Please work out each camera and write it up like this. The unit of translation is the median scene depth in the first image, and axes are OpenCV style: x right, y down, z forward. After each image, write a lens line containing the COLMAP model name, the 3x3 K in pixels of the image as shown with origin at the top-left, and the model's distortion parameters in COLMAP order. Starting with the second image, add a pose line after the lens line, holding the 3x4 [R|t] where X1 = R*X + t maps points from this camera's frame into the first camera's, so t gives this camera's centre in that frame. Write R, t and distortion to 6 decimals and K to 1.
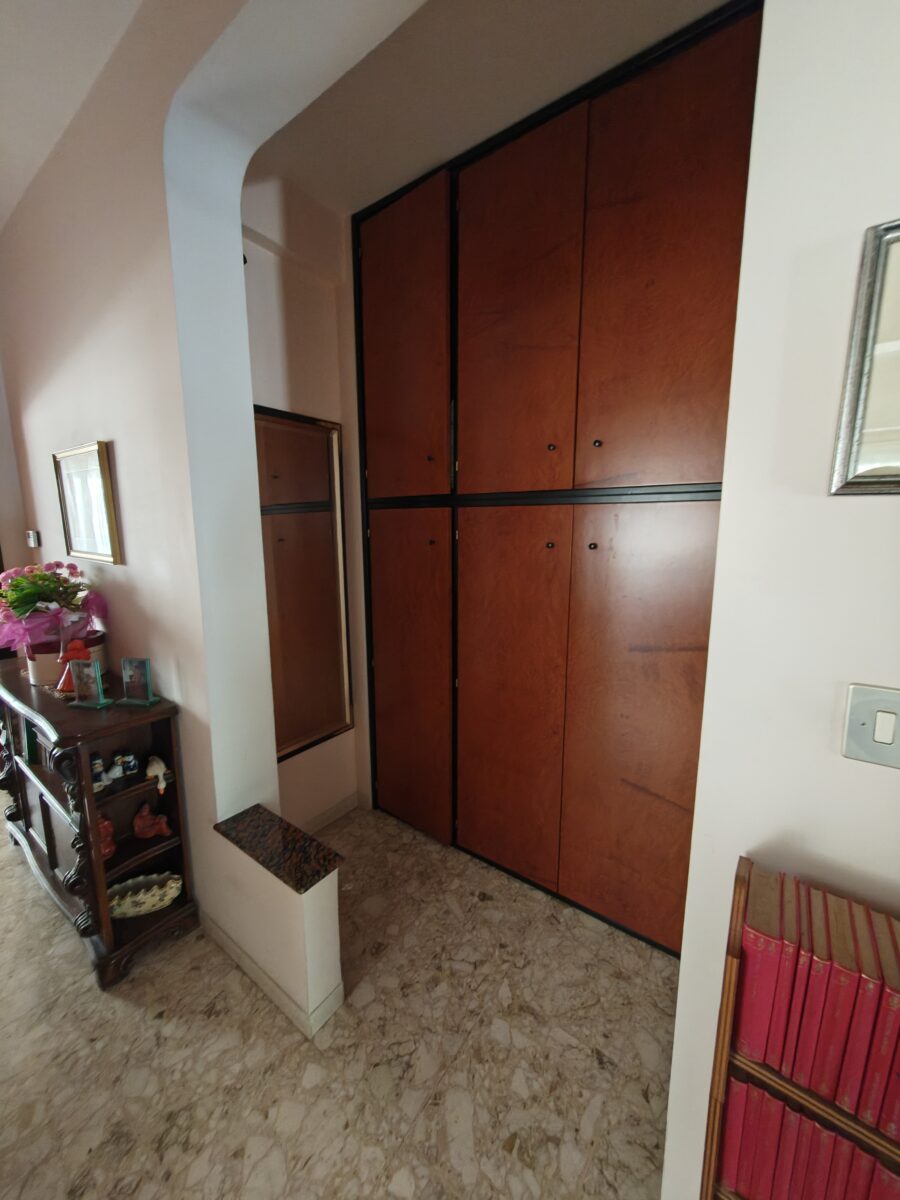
lens RADIAL K [[446.6, 0, 451.9], [0, 446.6, 601.7], [0, 0, 1]] dist [0.003013, -0.000304]
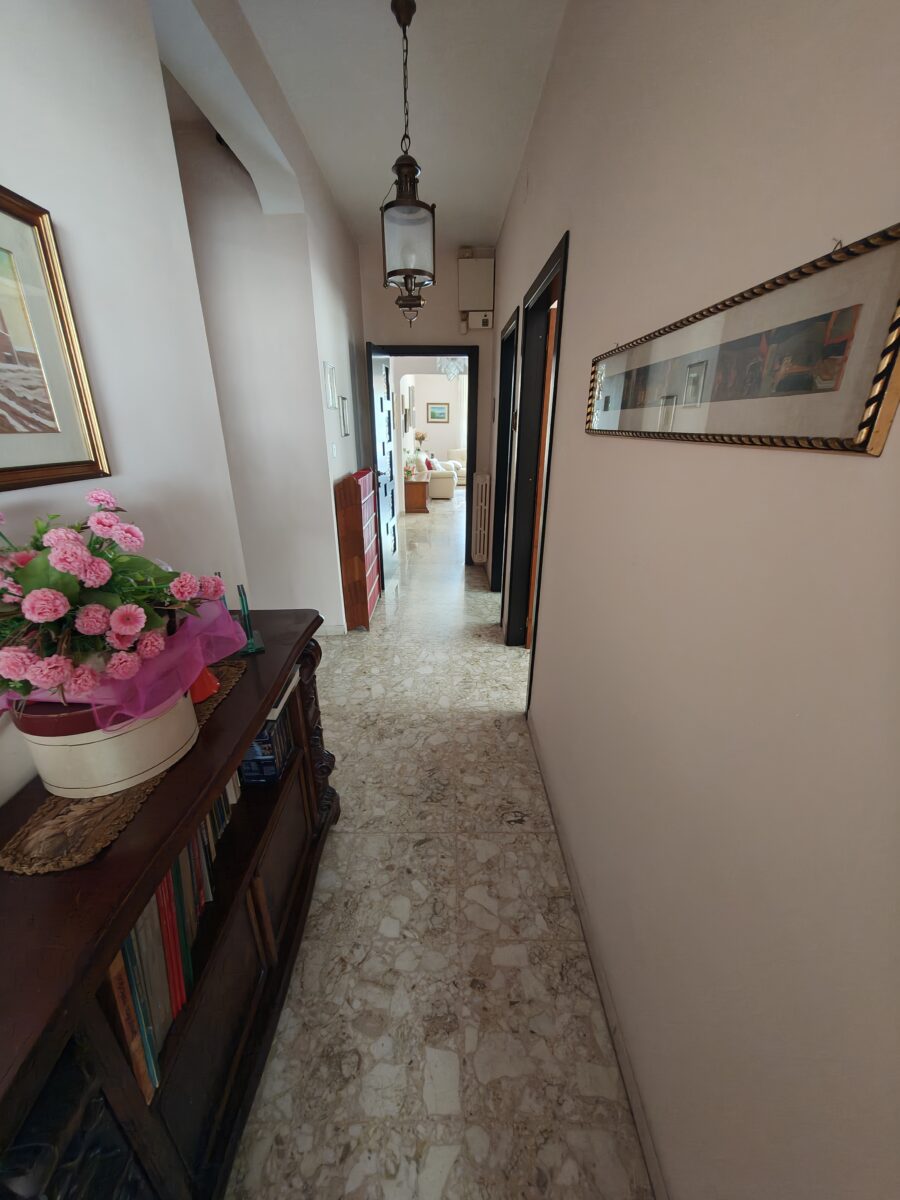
lens RADIAL K [[446.6, 0, 449.9], [0, 446.6, 596.9], [0, 0, 1]] dist [0.003013, -0.000304]
pose [[-0.591798, -0.289707, 0.752227, -2.175646], [0.129619, 0.886839, 0.443526, -0.196039], [-0.795597, 0.359981, -0.487278, 1.460127]]
